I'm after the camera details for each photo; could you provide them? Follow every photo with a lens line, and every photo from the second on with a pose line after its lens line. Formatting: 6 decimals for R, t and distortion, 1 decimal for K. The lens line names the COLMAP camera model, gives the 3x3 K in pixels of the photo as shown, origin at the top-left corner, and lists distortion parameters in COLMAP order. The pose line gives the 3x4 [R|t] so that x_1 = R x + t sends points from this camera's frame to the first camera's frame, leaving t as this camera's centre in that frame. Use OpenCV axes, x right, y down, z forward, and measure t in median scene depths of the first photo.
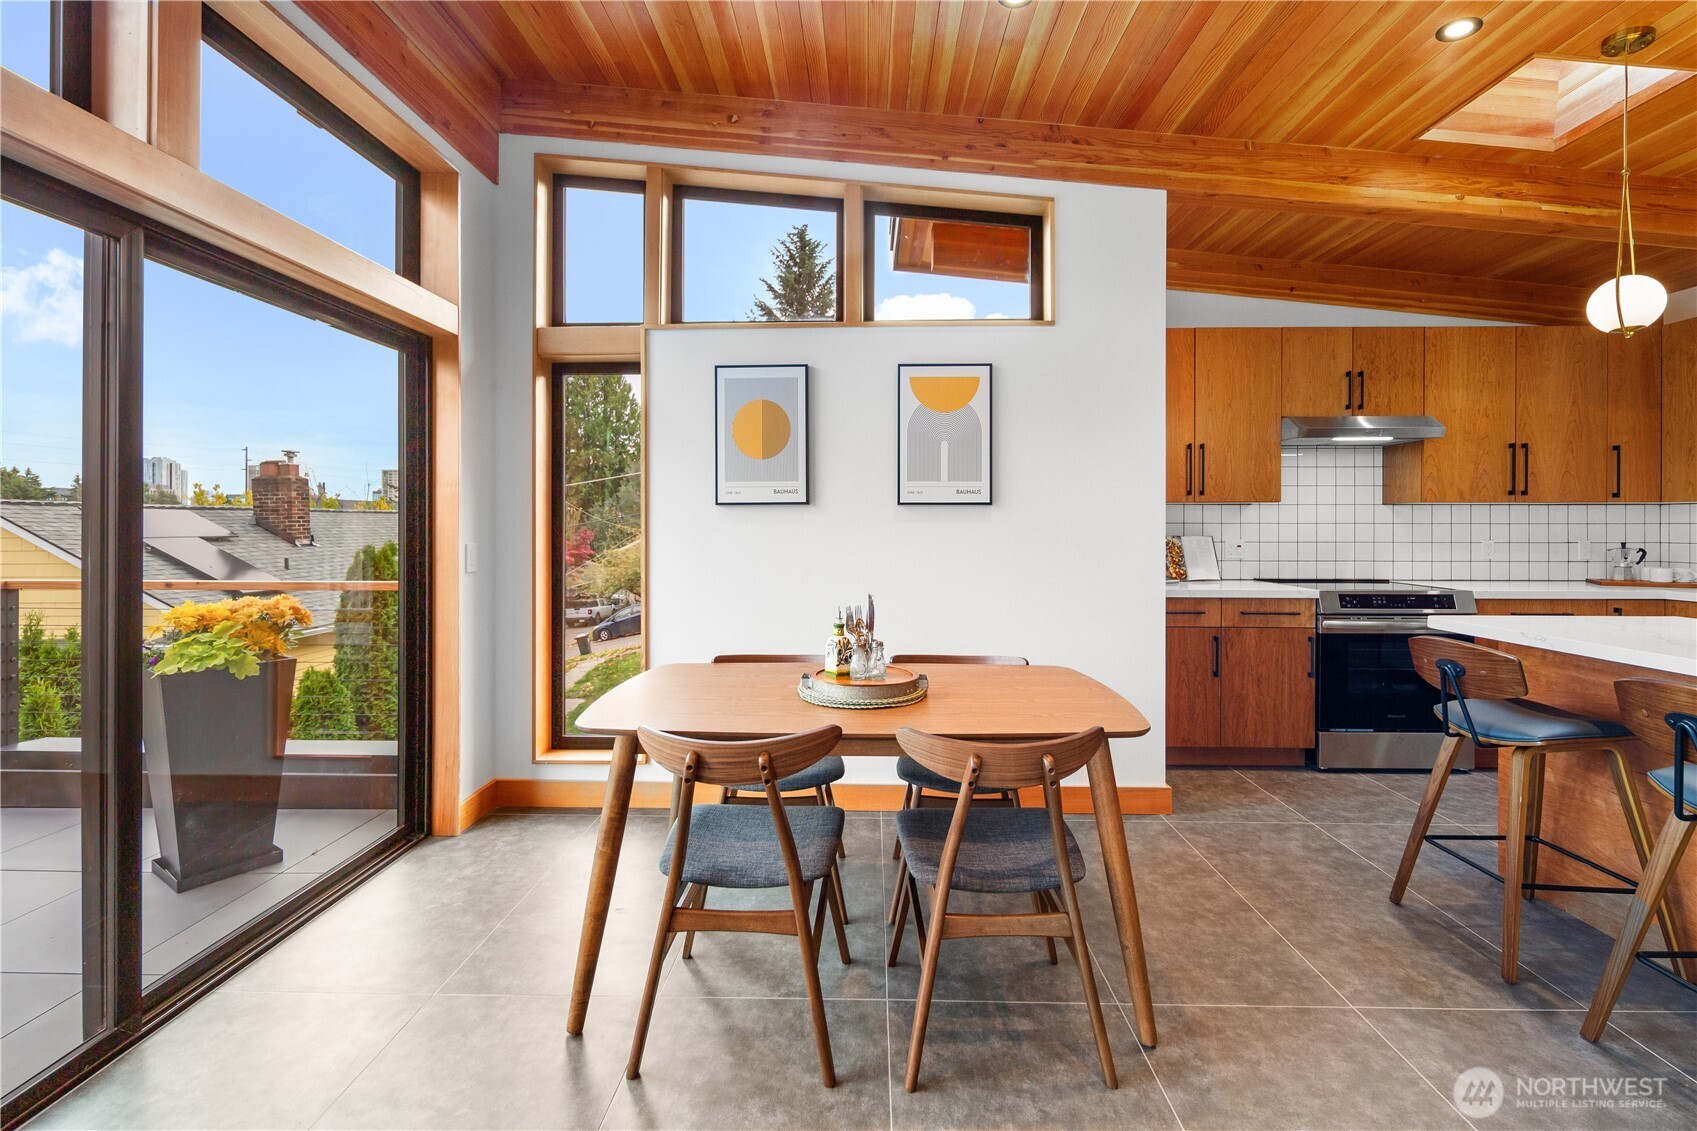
lens RADIAL K [[746.5, 0, 849.8], [0, 746.5, 525.2], [0, 0, 1]] dist [-0.000535, -0.001251]
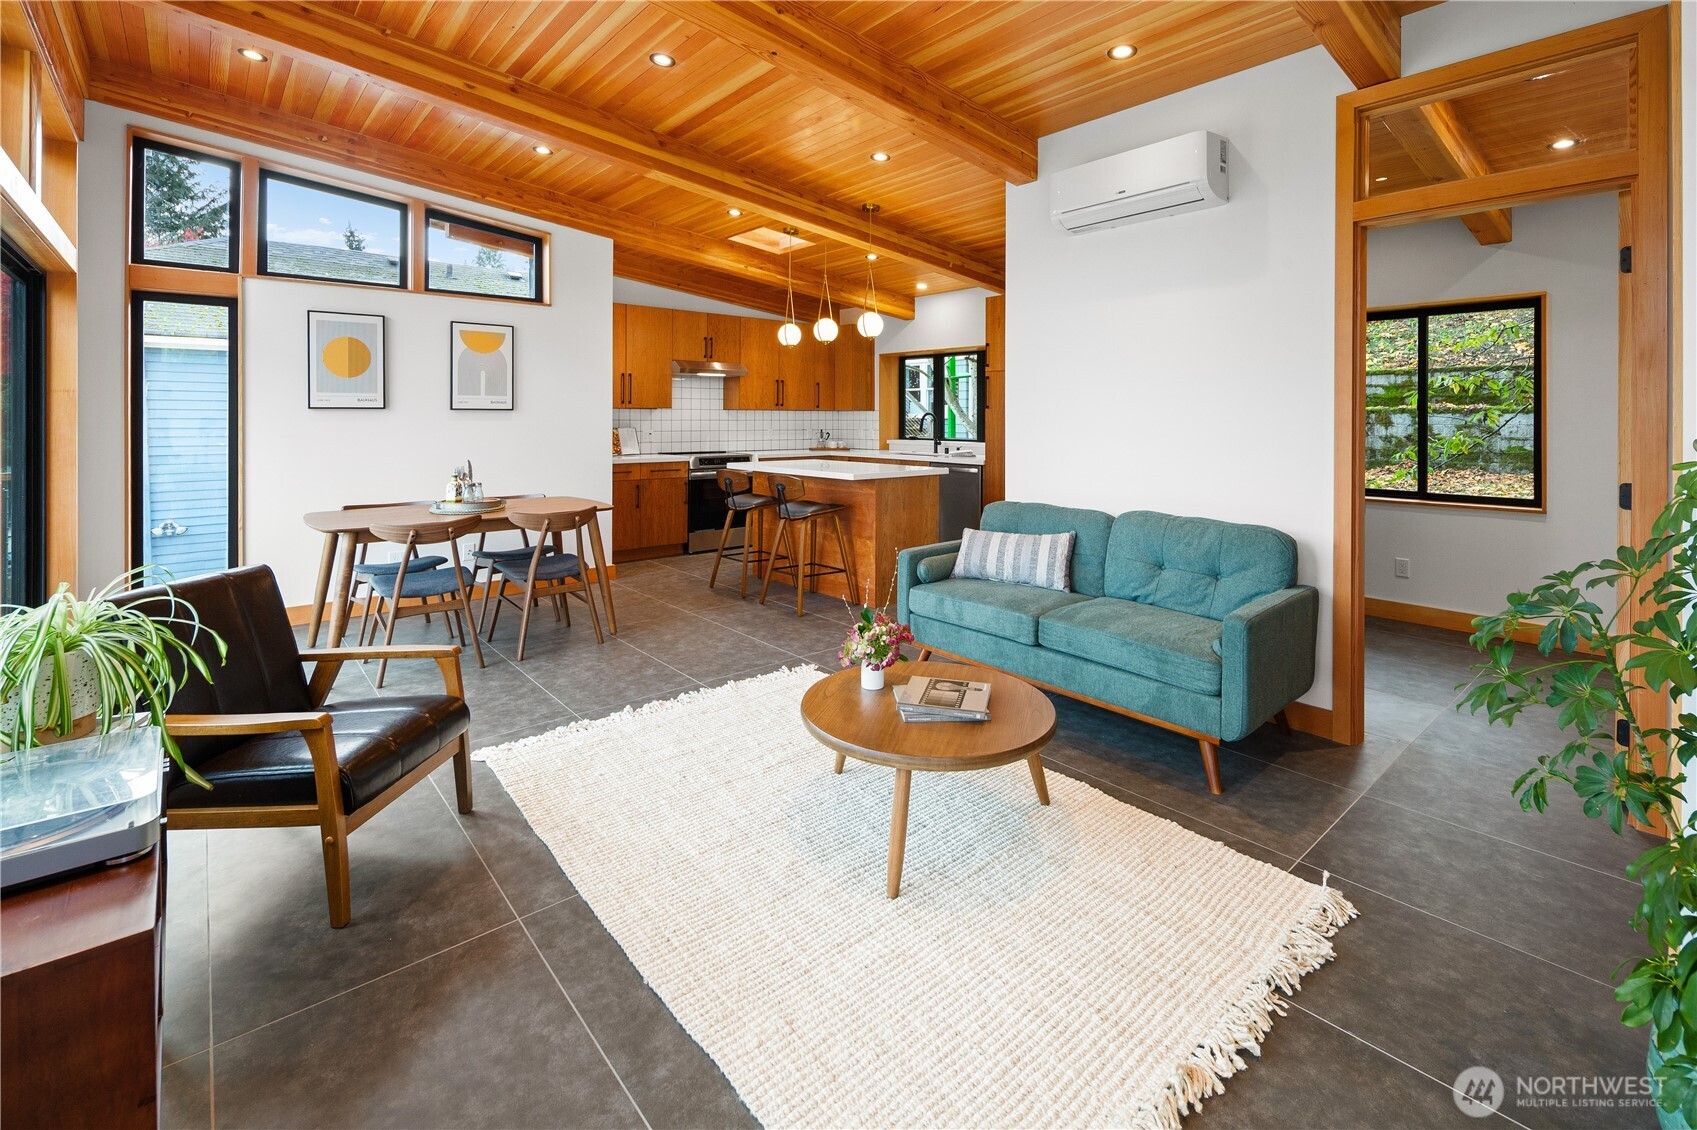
lens RADIAL K [[741.1, 0, 846.1], [0, 741.1, 414.6], [0, 0, 1]] dist [0.001502, 0.000177]
pose [[0.743111, 0.003726, 0.669157, -0.310784], [-0.000541, 0.999988, -0.004967, -0.008204], [-0.669168, 0.003329, 0.743104, -0.622024]]
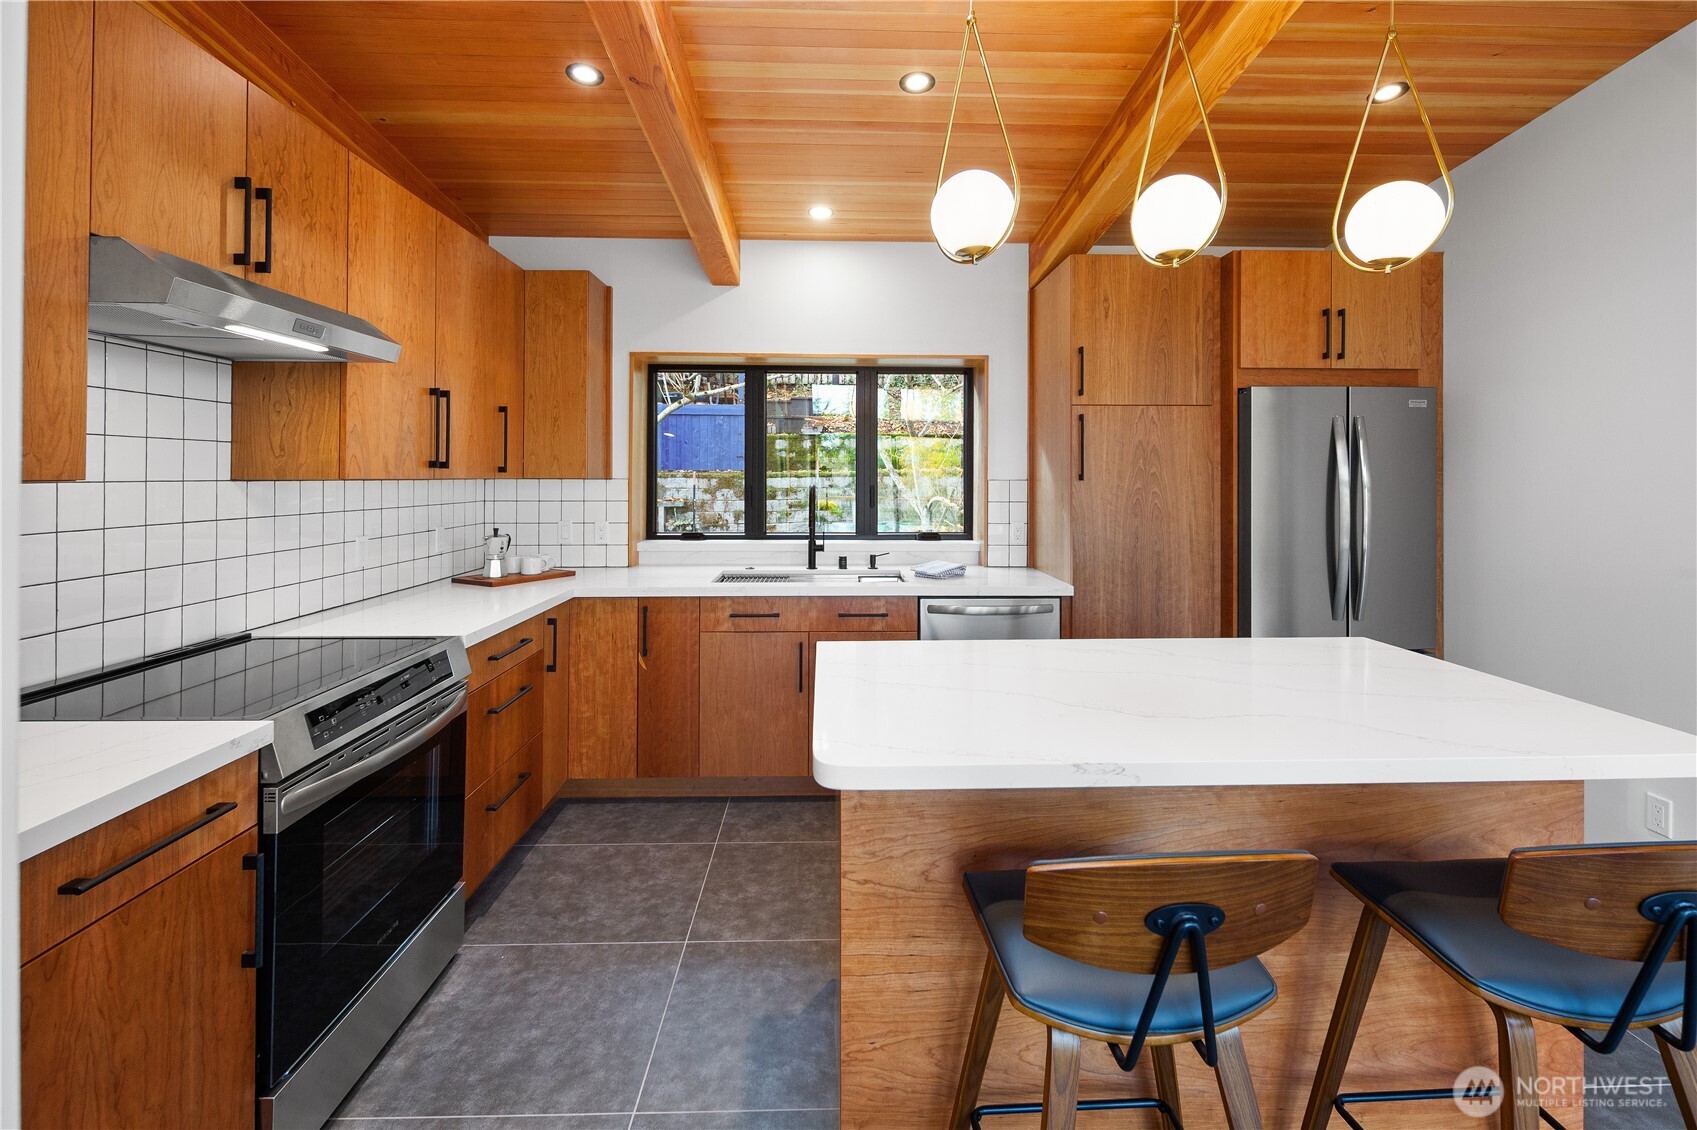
lens RADIAL K [[746.5, 0, 856.0], [0, 746.5, 476.0], [0, 0, 1]] dist [-0.000535, -0.001251]
pose [[-0.066812, -0.001805, 0.997764, 0.230364], [-0.003811, 0.999992, 0.001554, -0.038137], [-0.997758, -0.003699, -0.066818, 0.720178]]
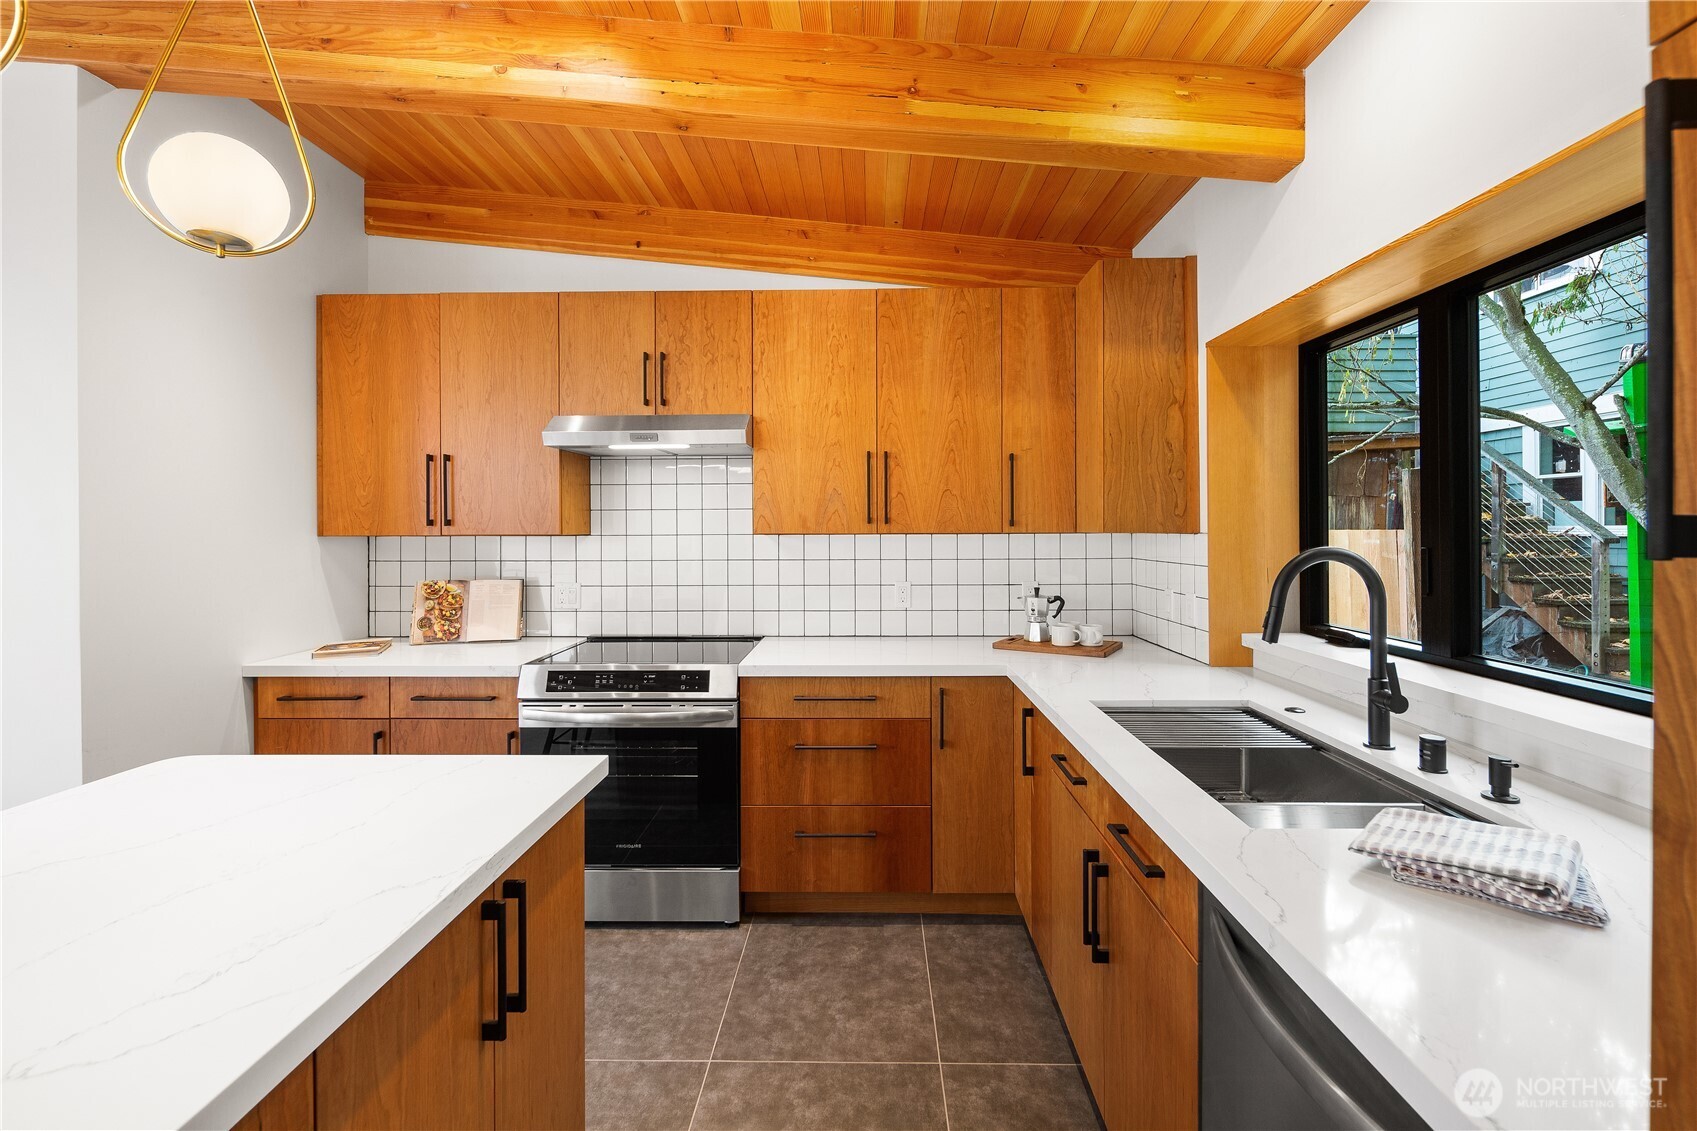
lens RADIAL K [[746.5, 0, 860.5], [0, 746.5, 530.5], [0, 0, 1]] dist [-0.000535, -0.001251]
pose [[0.999926, -0.006209, 0.010491, 0.925682], [0.006193, 0.999980, 0.001570, -0.036954], [-0.010501, -0.001505, 0.999944, 0.296682]]
